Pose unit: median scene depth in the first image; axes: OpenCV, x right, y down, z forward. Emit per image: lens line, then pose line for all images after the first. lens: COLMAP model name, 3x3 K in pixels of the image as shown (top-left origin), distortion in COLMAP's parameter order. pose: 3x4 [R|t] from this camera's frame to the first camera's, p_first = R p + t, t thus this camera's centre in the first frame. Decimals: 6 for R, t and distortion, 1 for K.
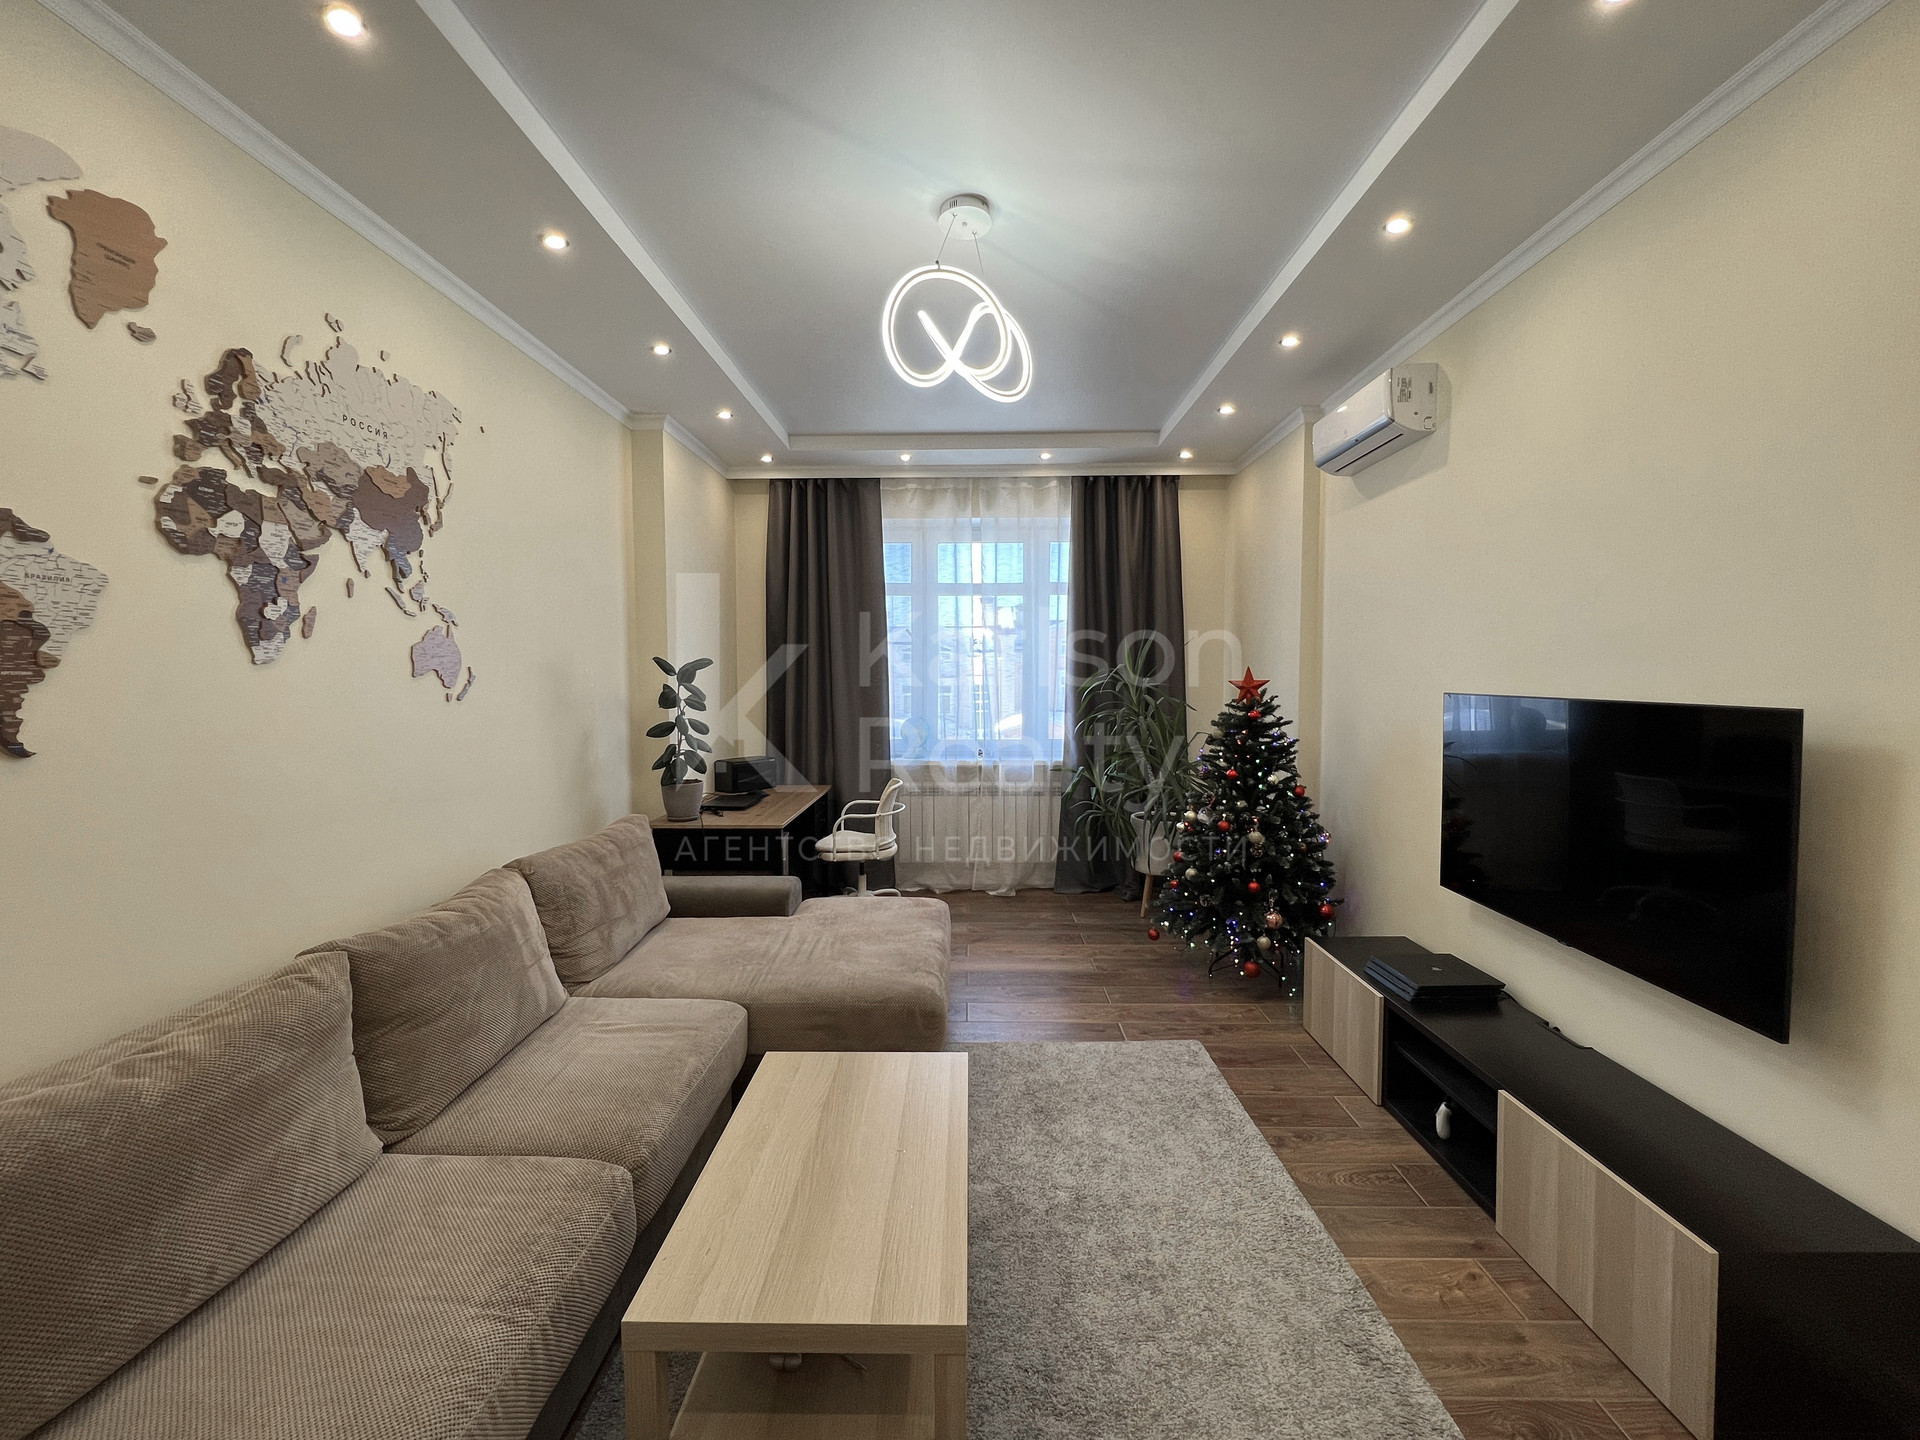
lens RADIAL K [[774.5, 0, 960.0], [0, 774.5, 720.0], [0, 0, 1]] dist [-0.000592, -0.000199]
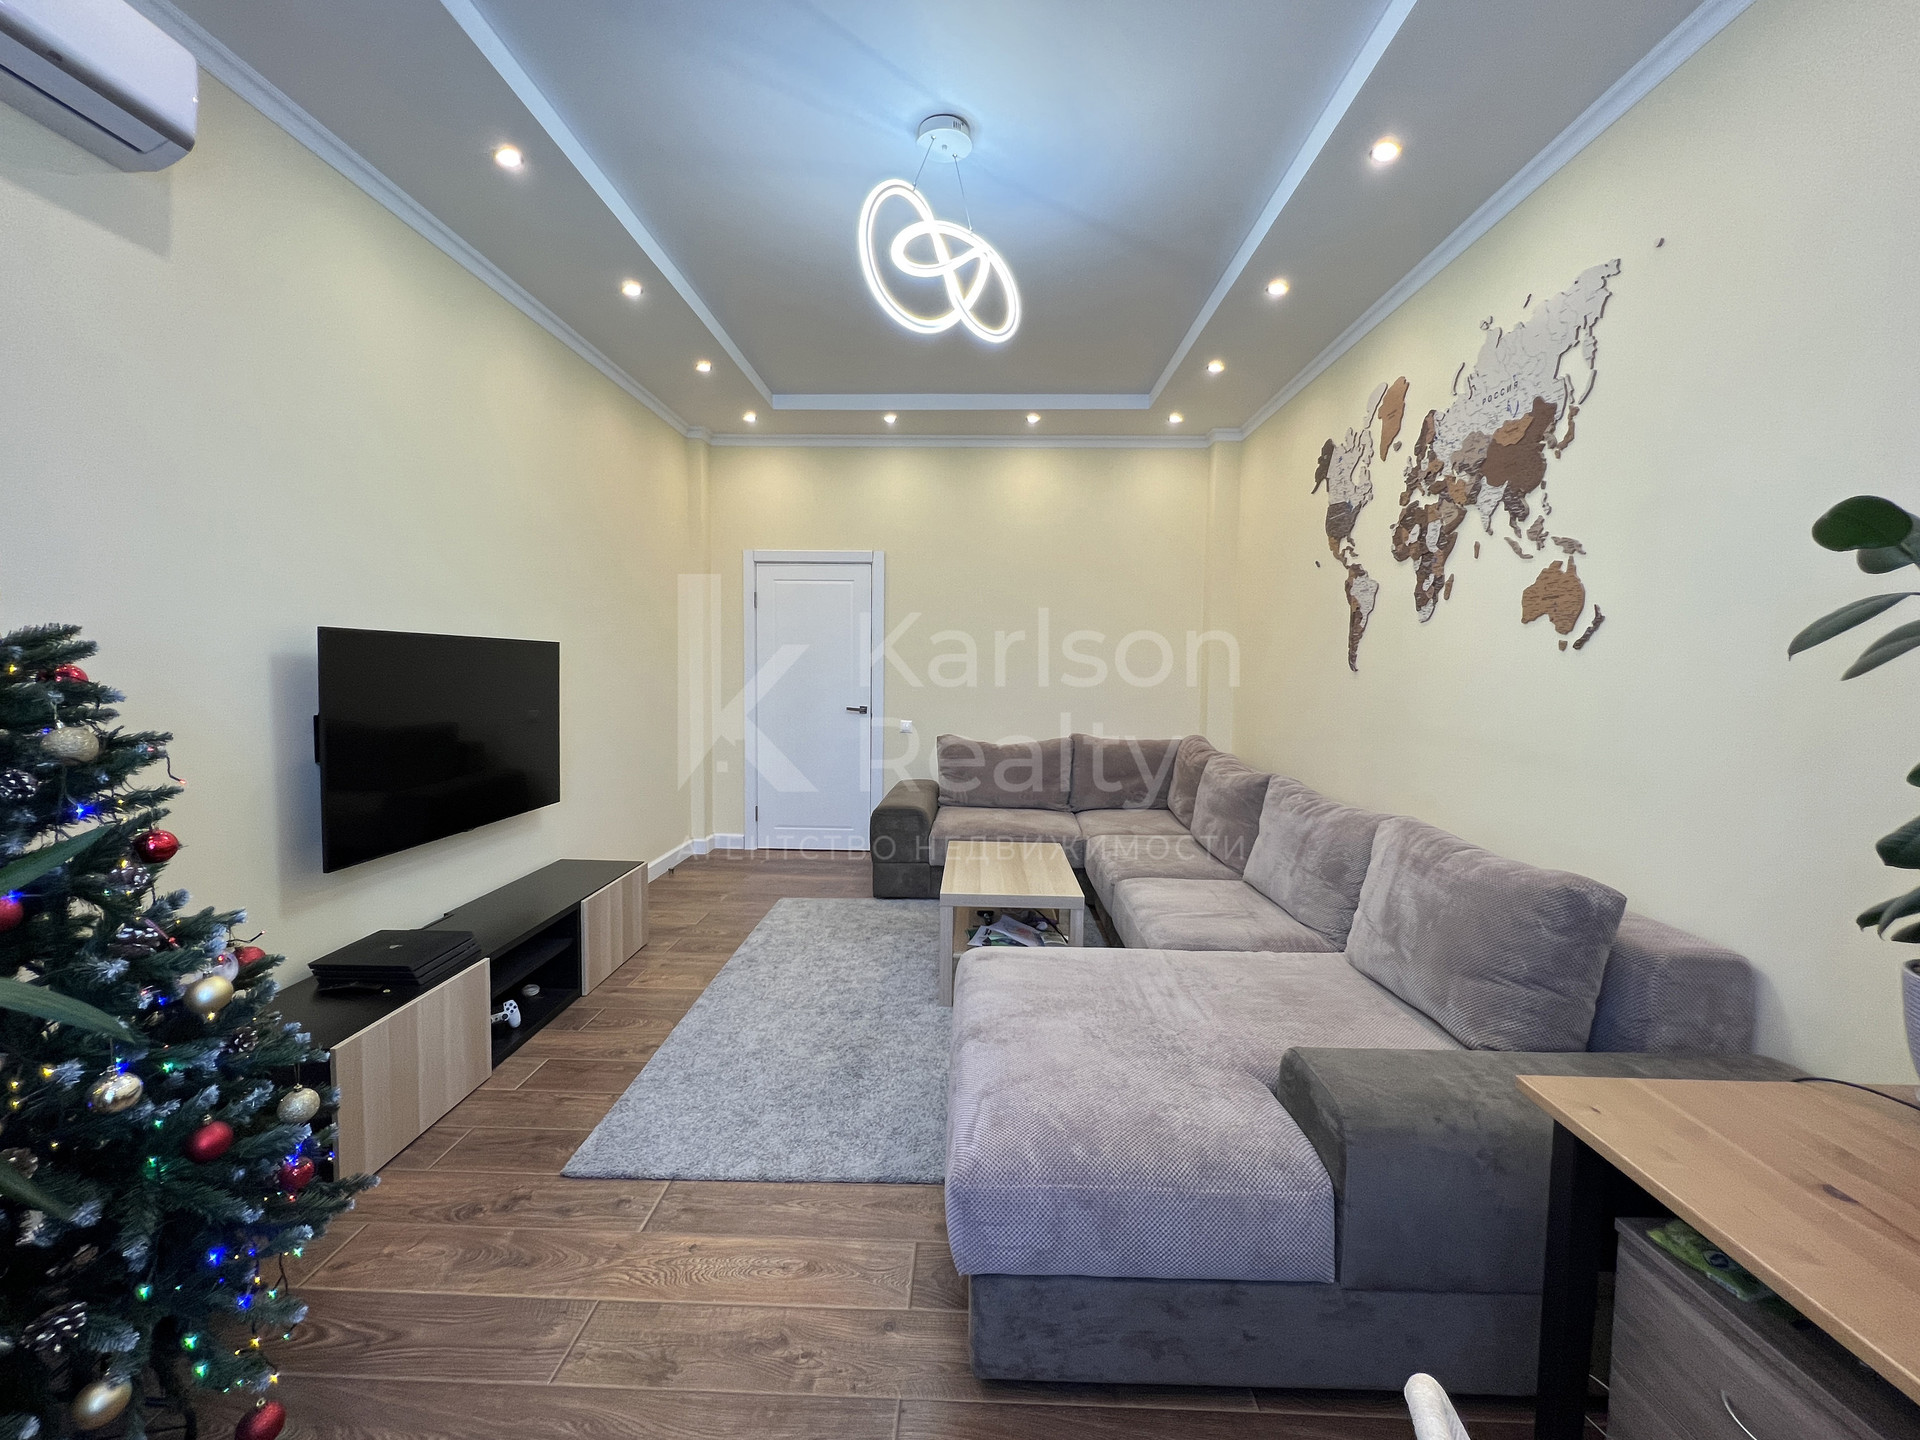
lens RADIAL K [[774.5, 0, 960.0], [0, 774.5, 720.0], [0, 0, 1]] dist [-0.000592, -0.000199]
pose [[-0.999919, -0.011939, 0.004350, -0.025527], [-0.011294, 0.991928, 0.126297, -0.056783], [-0.005823, 0.126237, -0.991983, 2.219926]]
